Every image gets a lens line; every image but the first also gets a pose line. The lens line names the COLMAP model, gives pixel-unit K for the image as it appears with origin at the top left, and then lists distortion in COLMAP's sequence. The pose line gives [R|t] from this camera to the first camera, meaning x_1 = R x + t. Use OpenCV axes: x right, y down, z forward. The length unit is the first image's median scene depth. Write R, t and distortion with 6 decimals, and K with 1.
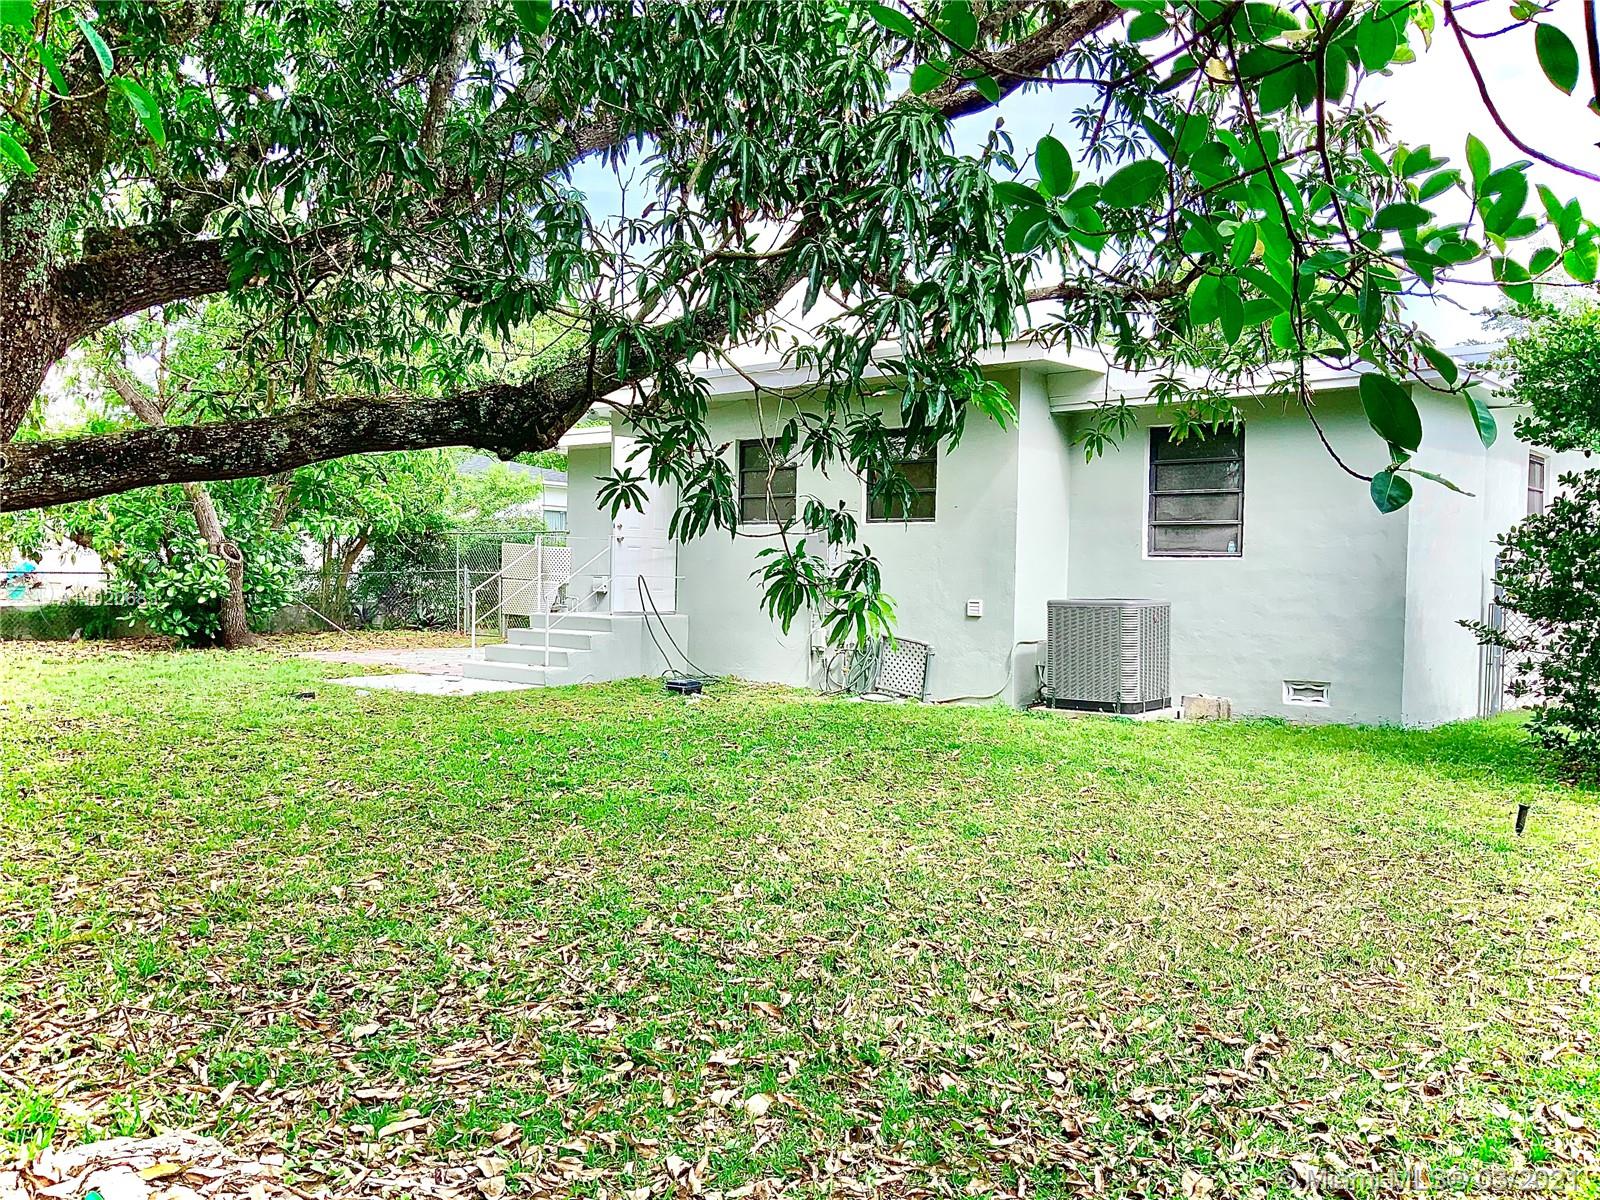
lens RADIAL K [[1330.1, 0, 803.3], [0, 1330.1, 598.4], [0, 0, 1]] dist [0.084629, -0.162970]
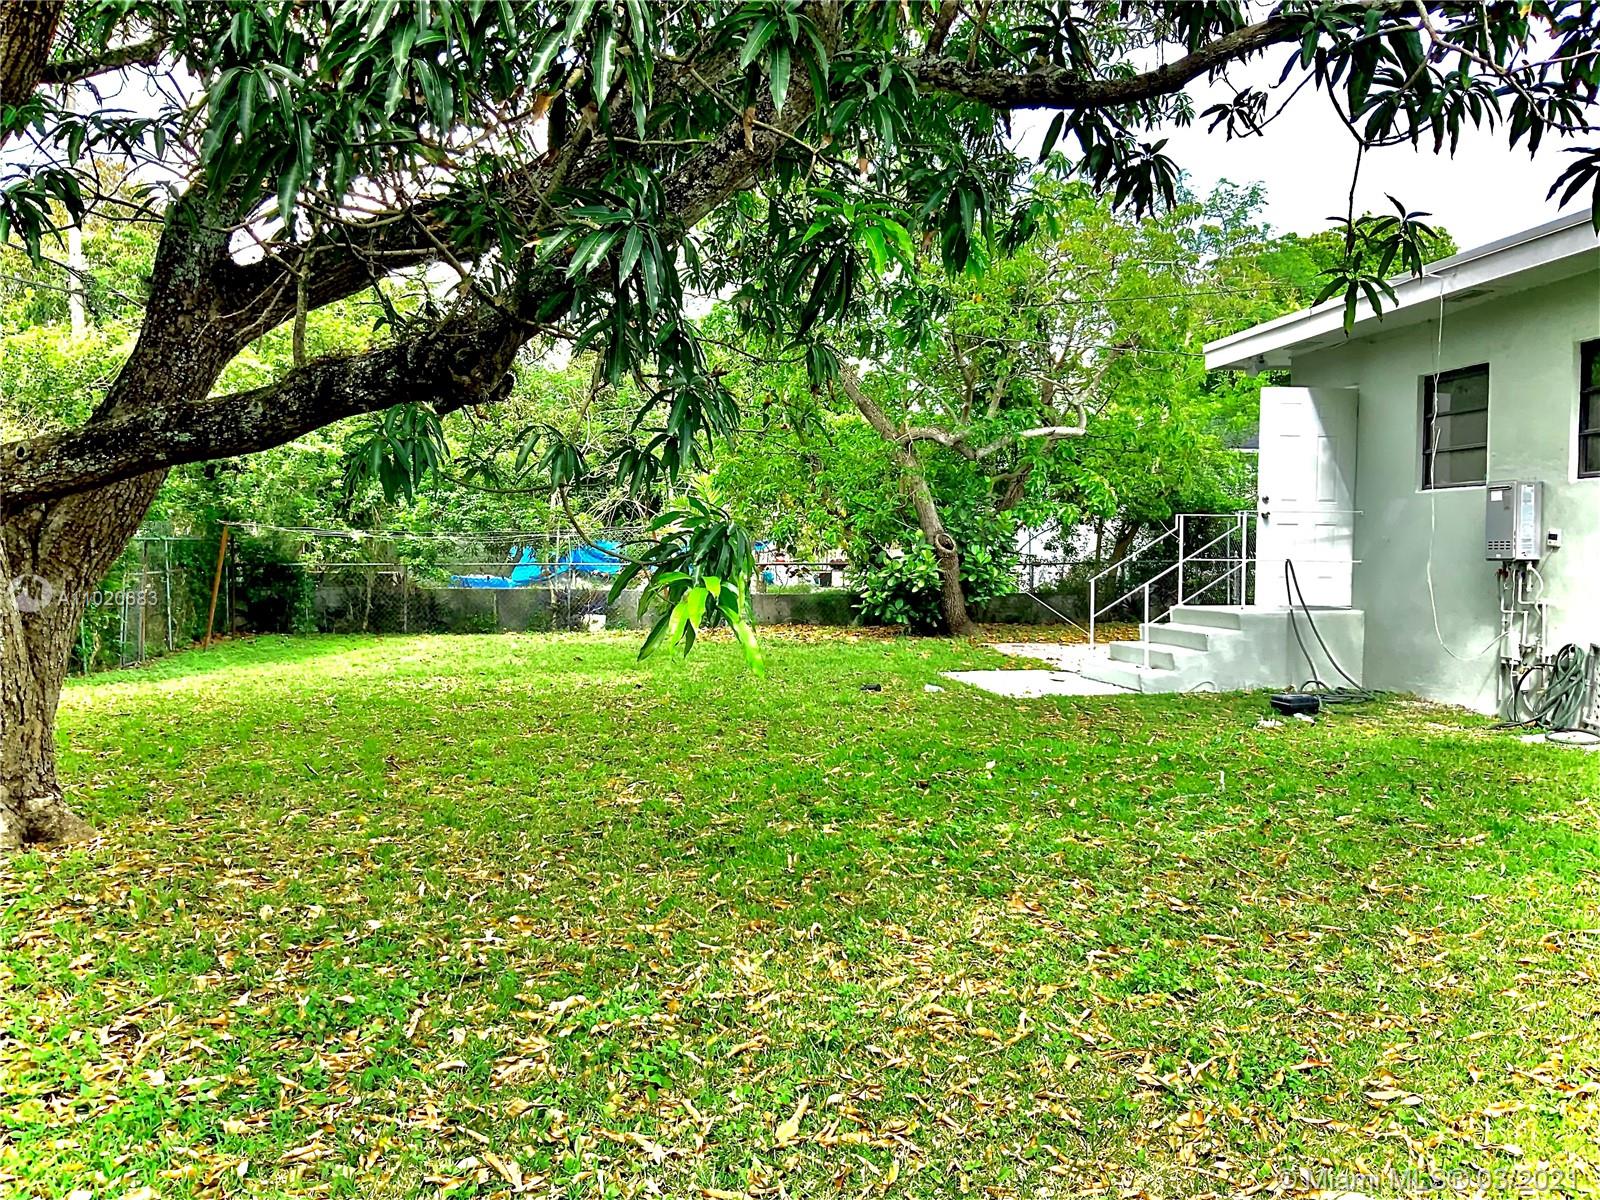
lens RADIAL K [[1330.1, 0, 799.3], [0, 1330.1, 604.9], [0, 0, 1]] dist [0.084629, -0.162970]
pose [[0.745771, 0.011510, -0.666103, 0.225618], [-0.004311, 0.999913, 0.012450, 0.000994], [0.666188, -0.006413, 0.745756, 0.254997]]
